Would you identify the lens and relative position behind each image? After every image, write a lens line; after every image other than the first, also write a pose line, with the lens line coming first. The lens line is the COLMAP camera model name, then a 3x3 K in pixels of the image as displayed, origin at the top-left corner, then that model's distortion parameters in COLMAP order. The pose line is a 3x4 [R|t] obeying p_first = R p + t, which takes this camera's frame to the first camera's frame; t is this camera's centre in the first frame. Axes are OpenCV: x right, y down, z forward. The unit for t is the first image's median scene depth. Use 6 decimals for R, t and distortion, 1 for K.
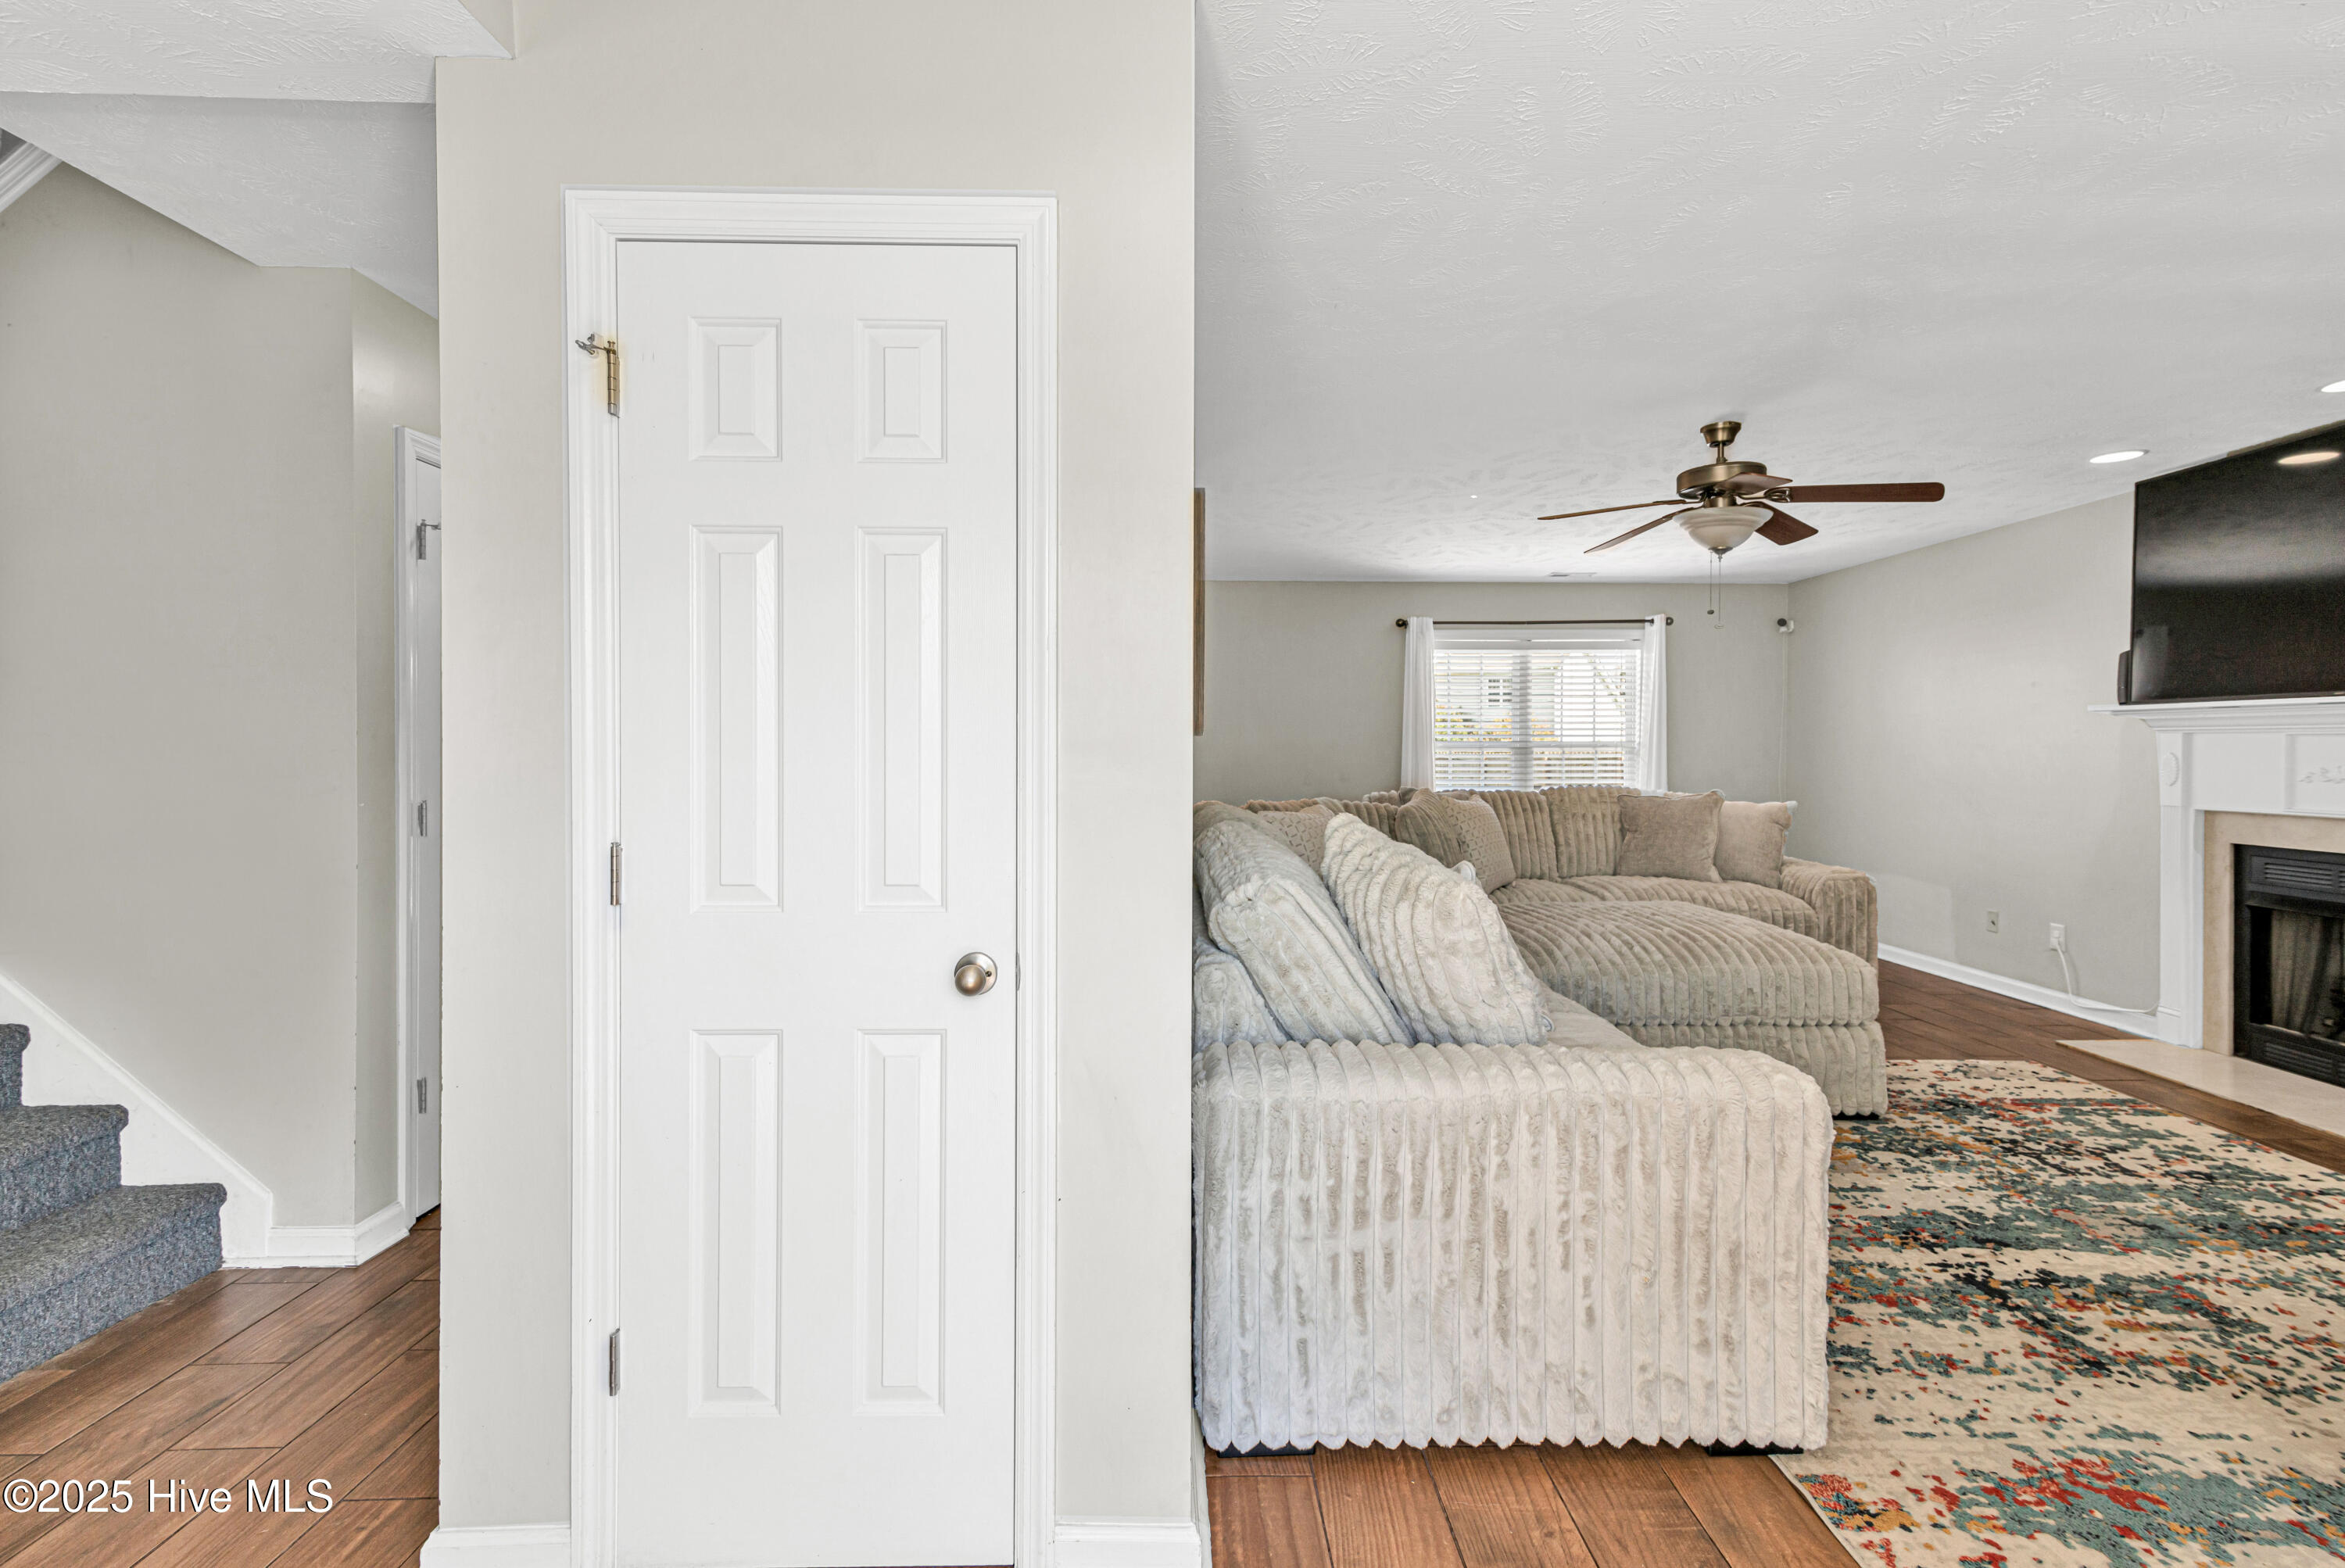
lens RADIAL K [[1057.4, 0, 1175.7], [0, 1057.4, 758.0], [0, 0, 1]] dist [0.008744, 0.001183]
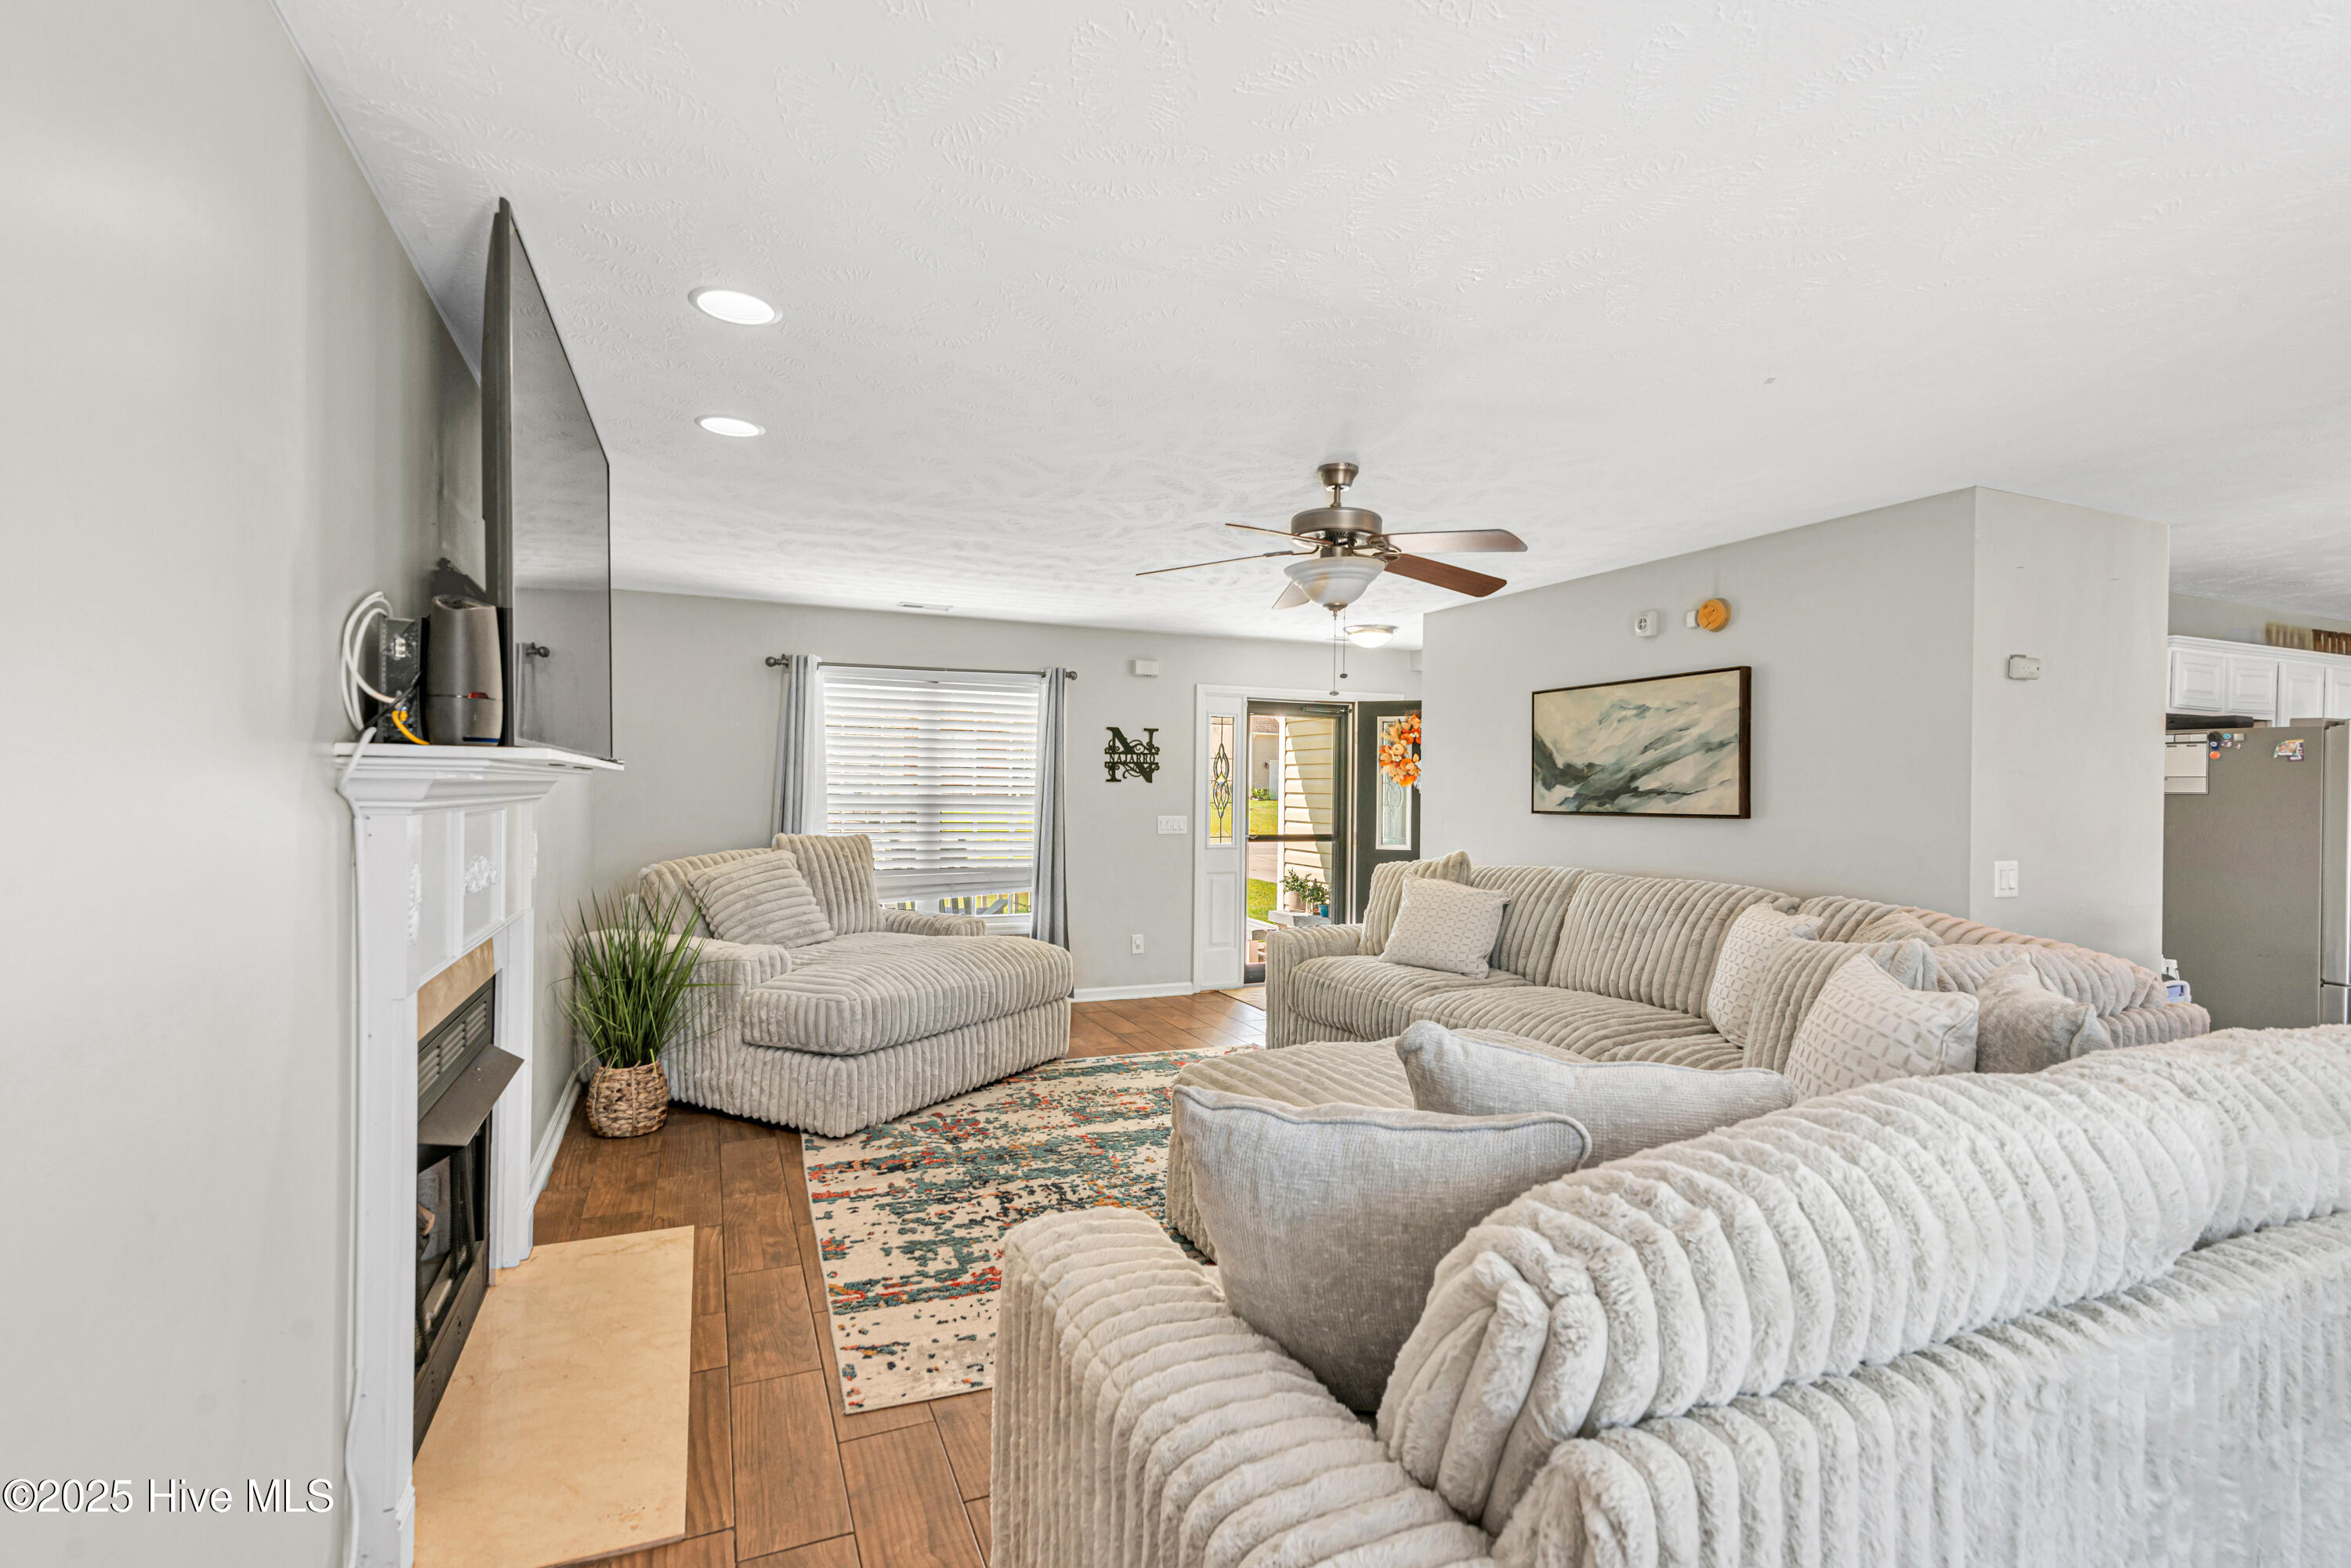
lens RADIAL K [[1056.4, 0, 1189.2], [0, 1056.4, 771.9], [0, 0, 1]] dist [0.001835, 0.000267]
pose [[-0.916674, -0.019874, -0.399142, 1.027726], [-0.018397, 0.999802, -0.007529, -0.053141], [0.399213, 0.000442, -0.916858, 1.856616]]
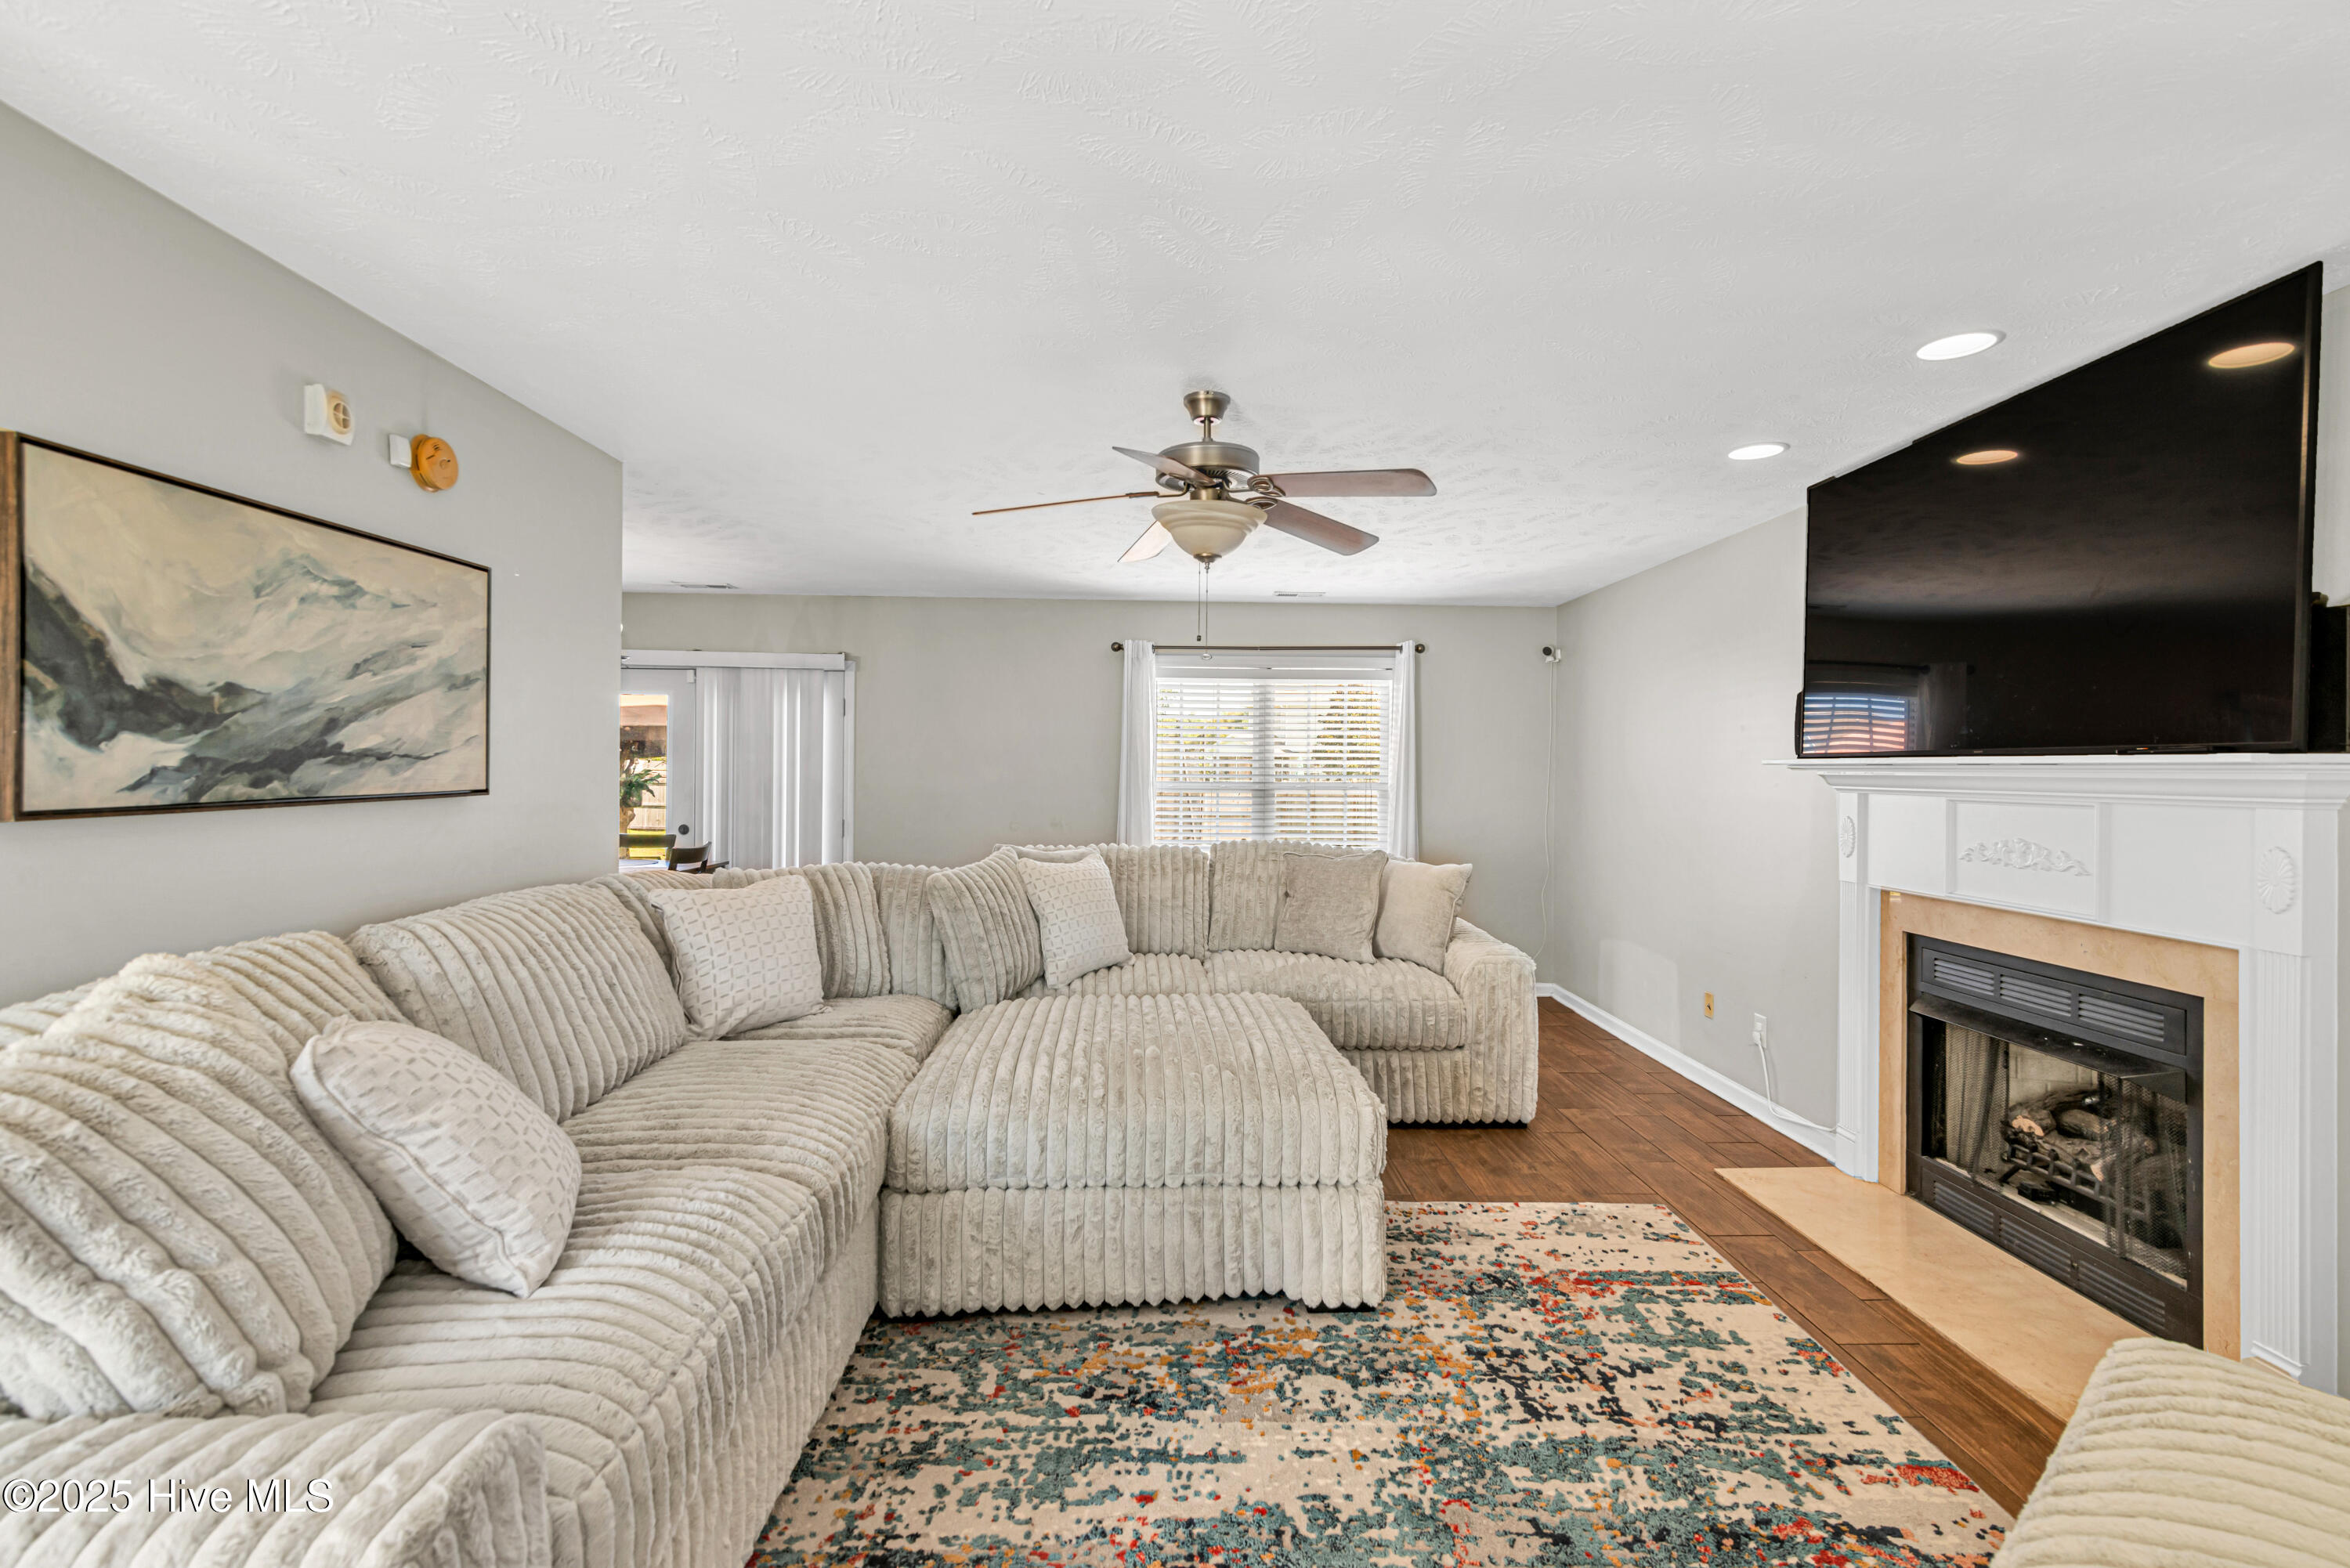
lens RADIAL K [[1055.9, 0, 1188.6], [0, 1055.9, 771.9], [0, 0, 1]] dist [0.001835, 0.000267]
pose [[0.999804, 0.007412, 0.018370, 0.512962], [-0.007279, 0.999947, -0.007260, -0.036897], [-0.018423, 0.007125, 0.999805, 0.249202]]
